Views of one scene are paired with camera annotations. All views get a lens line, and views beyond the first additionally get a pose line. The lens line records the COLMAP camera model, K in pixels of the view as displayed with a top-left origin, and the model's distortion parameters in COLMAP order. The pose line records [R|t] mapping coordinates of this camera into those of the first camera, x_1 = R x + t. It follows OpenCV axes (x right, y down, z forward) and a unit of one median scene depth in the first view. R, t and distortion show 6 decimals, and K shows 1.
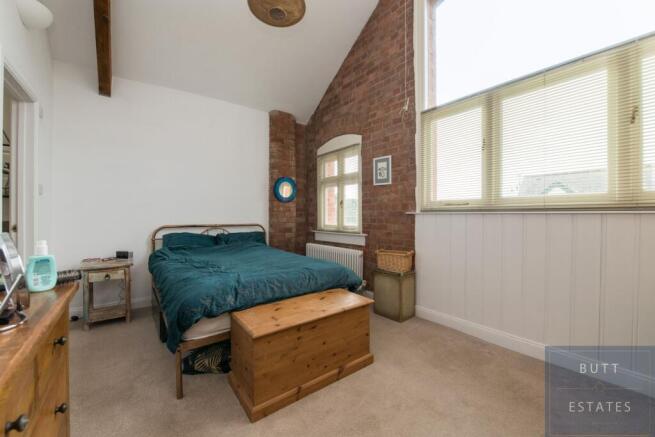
lens RADIAL K [[263.5, 0, 327.5], [0, 263.5, 218.5], [0, 0, 1]] dist [-0.000722, 0.000104]
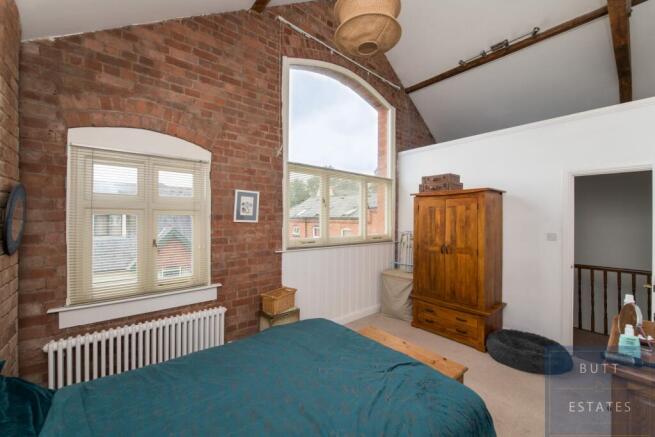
lens RADIAL K [[263.5, 0, 327.5], [0, 263.5, 218.5], [0, 0, 1]] dist [-0.000722, 0.000104]
pose [[-0.043118, 0.000998, 0.999069, -0.687943], [0.004651, 0.999989, -0.000798, -0.138572], [-0.999059, 0.004612, -0.043122, 0.771338]]
